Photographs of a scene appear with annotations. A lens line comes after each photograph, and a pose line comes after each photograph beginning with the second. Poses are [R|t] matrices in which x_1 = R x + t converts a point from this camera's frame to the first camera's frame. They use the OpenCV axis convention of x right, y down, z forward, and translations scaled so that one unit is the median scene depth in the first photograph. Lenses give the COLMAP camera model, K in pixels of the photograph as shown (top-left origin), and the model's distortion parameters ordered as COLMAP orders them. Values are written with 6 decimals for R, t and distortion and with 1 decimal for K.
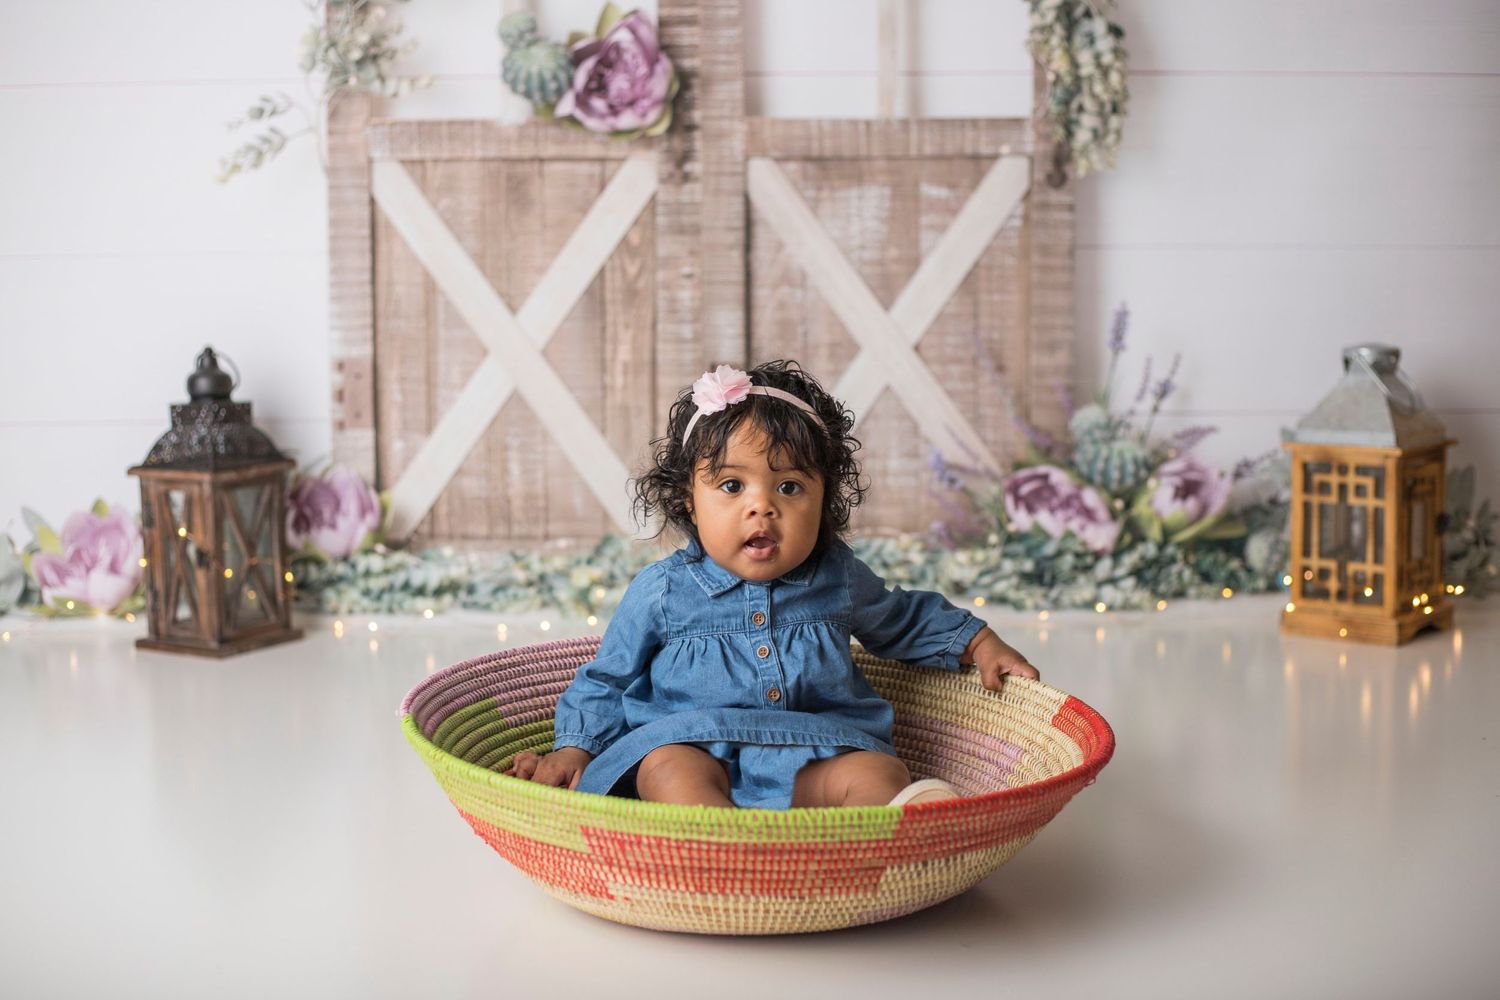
lens RADIAL K [[2286.0, 0, 718.7], [0, 2286.0, 504.3], [0, 0, 1]] dist [-0.113929, -0.056207]
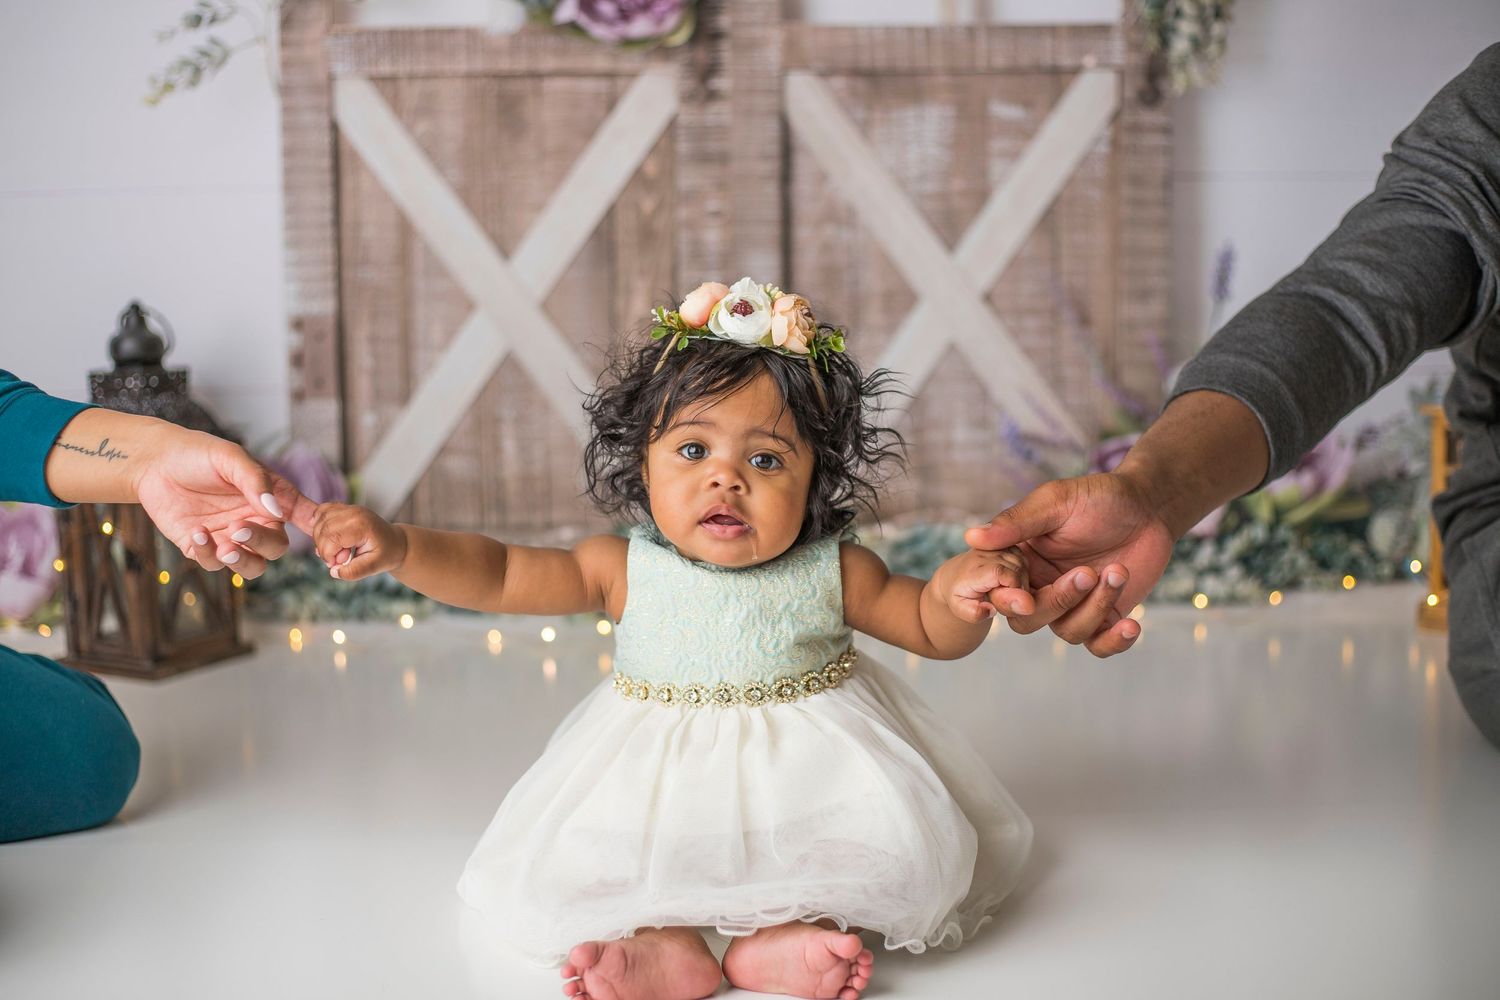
lens RADIAL K [[2085.4, 0, 731.1], [0, 2085.4, 483.5], [0, 0, 1]] dist [-0.088613, -0.030917]
pose [[0.998877, -0.011501, 0.045953, -0.043646], [0.011413, 0.999933, 0.002166, -0.002440], [-0.045975, -0.001639, 0.998941, 0.235781]]
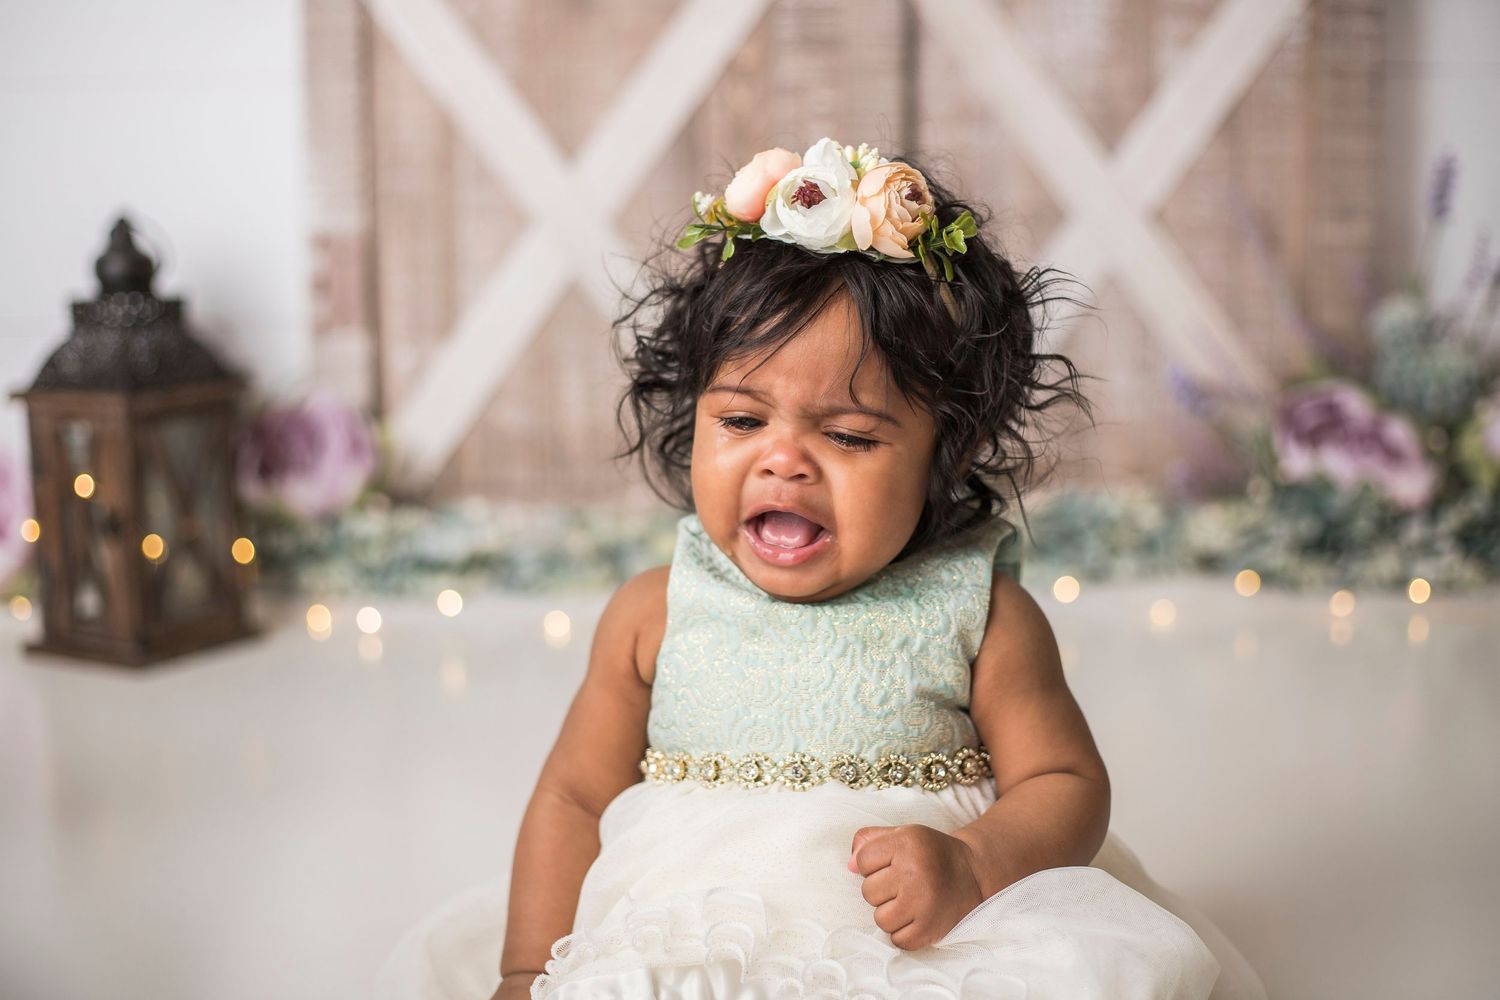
lens RADIAL K [[2303.6, 0, 750.0], [0, 2303.6, 500.0], [0, 0, 1]] dist [-0.101006, -0.070246]
pose [[0.999991, -0.002465, 0.003532, -0.038130], [0.002353, 0.999507, 0.031306, -0.004114], [-0.003608, -0.031297, 0.999504, 0.302062]]
